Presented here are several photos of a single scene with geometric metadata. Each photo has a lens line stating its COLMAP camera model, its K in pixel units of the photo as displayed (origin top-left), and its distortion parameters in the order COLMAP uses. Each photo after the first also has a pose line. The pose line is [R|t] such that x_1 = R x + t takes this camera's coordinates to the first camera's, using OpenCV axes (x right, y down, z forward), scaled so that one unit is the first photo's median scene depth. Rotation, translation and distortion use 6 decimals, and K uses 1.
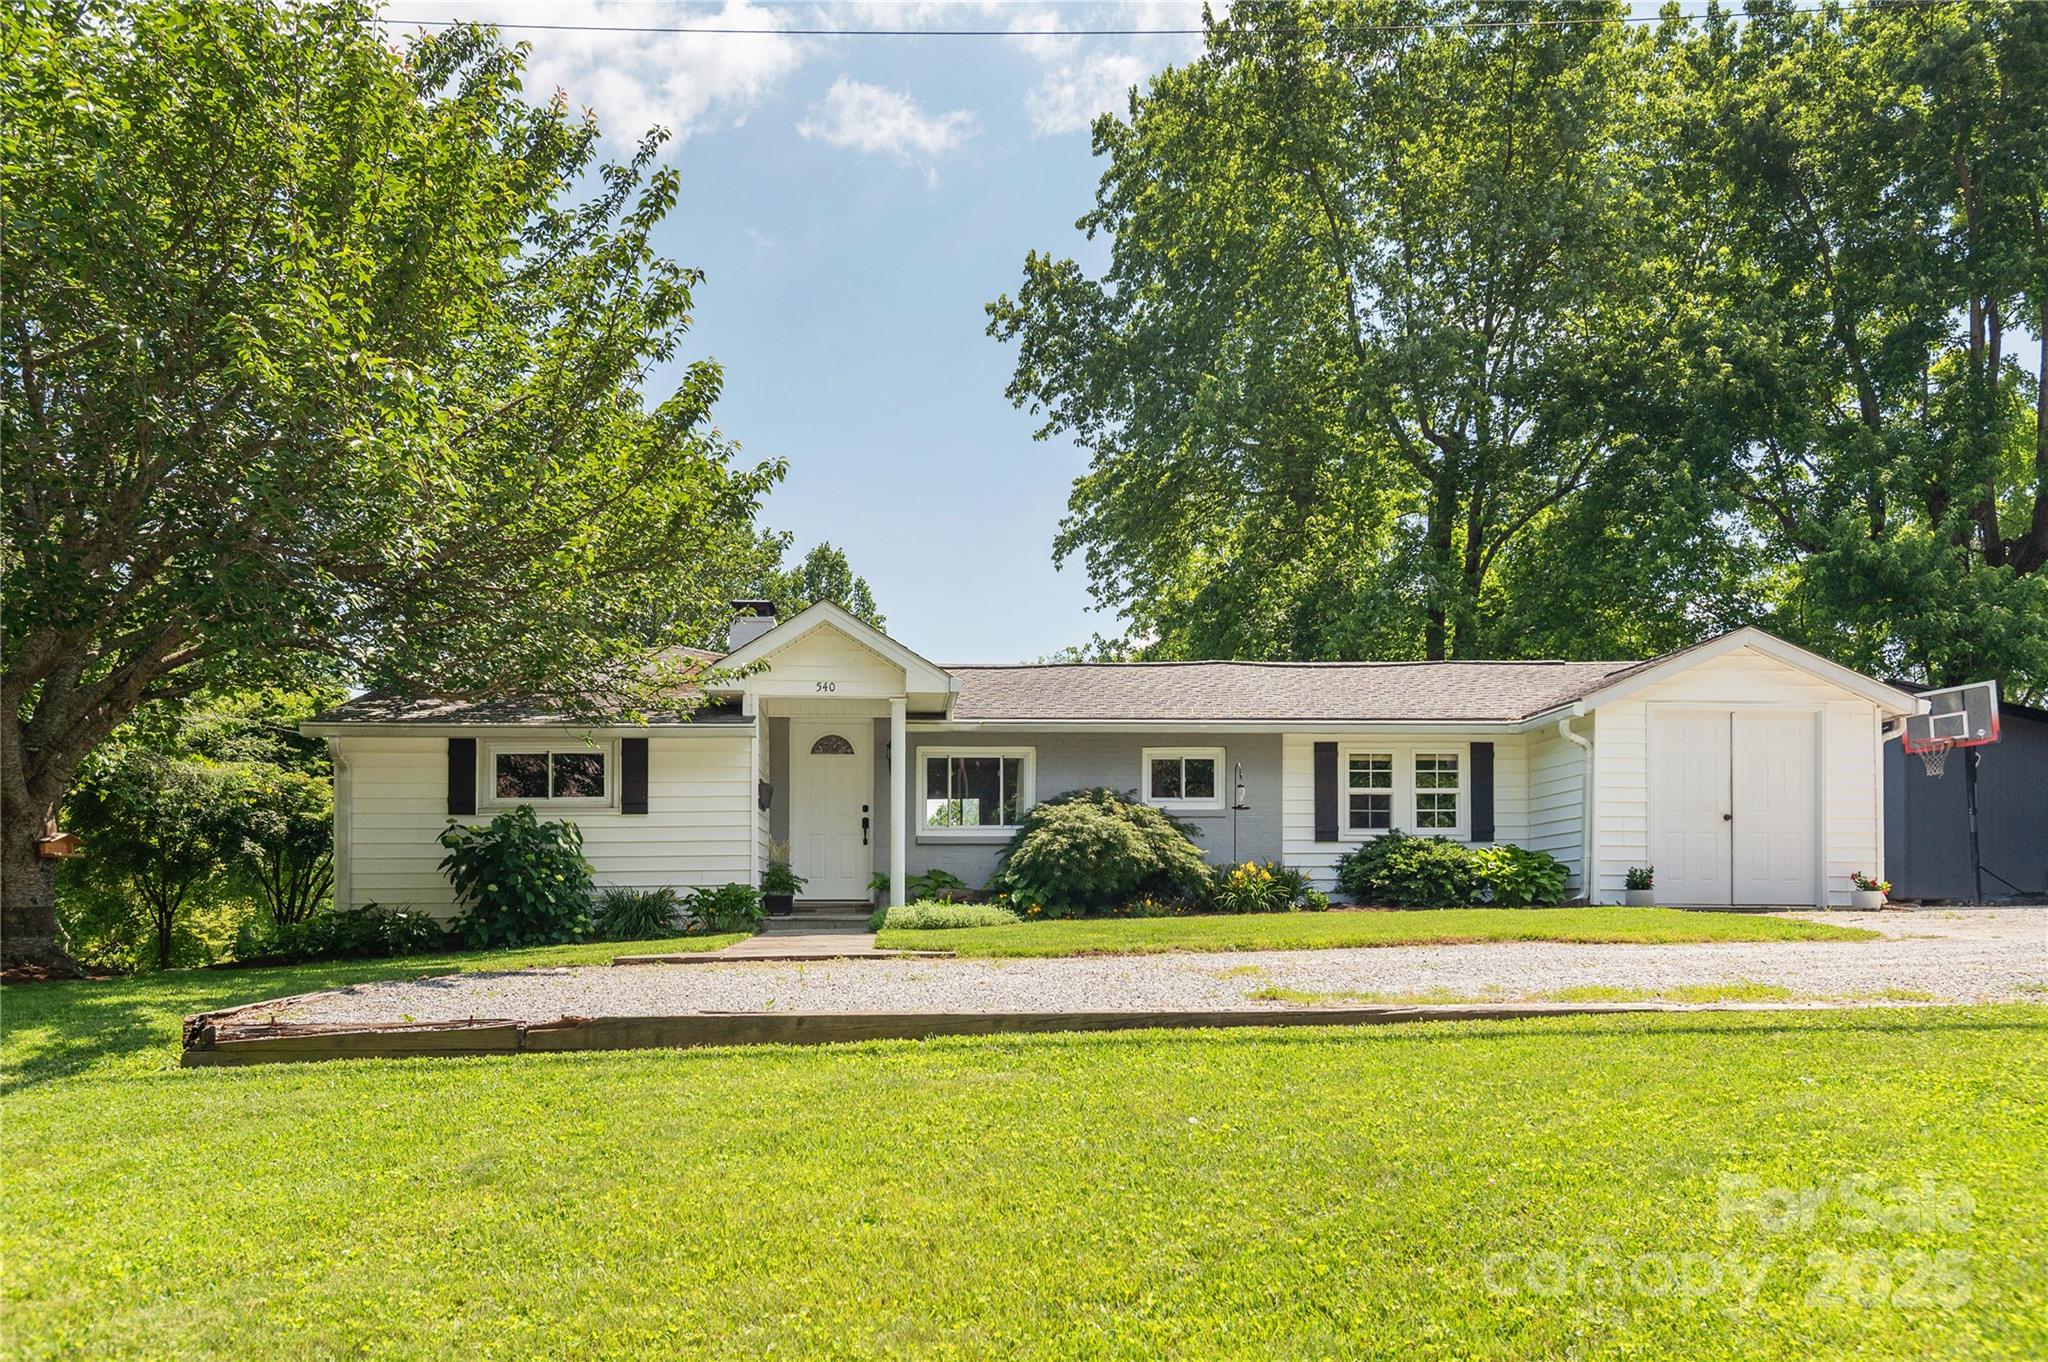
lens RADIAL K [[1226.3, 0, 1027.0], [0, 1226.3, 684.2], [0, 0, 1]] dist [0.007186, 0.001727]
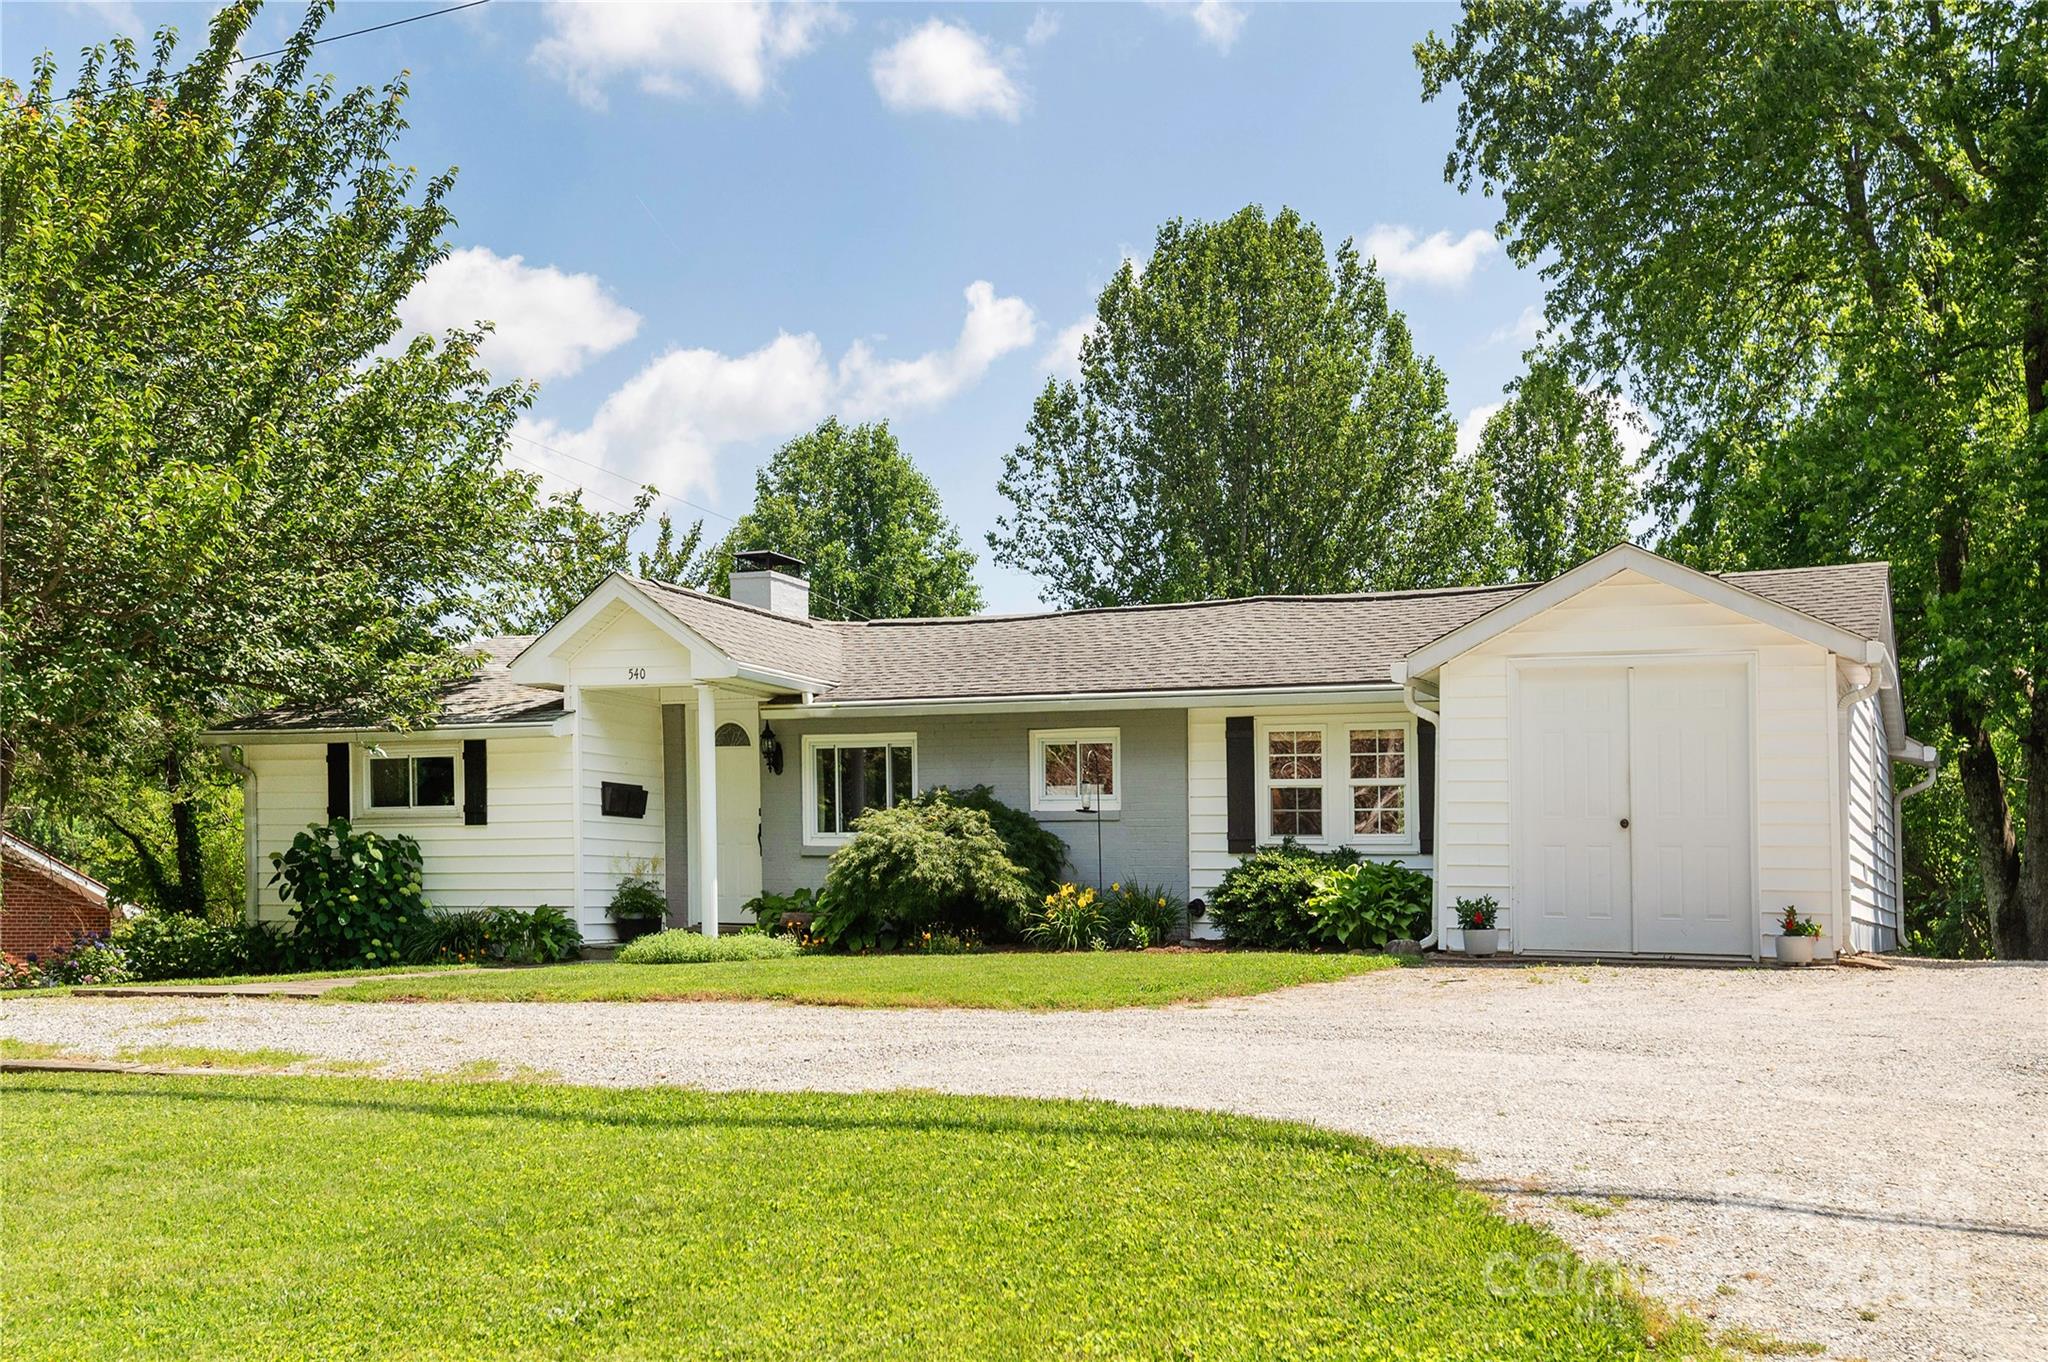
lens RADIAL K [[1733.5, 0, 1024.0], [0, 1733.5, 681.0], [0, 0, 1]] dist [-0.007331, -0.002165]
pose [[0.918746, -0.041711, -0.392639, 0.536137], [0.061160, 0.997436, 0.037150, -0.020316], [0.390083, -0.058145, 0.918942, 0.007111]]
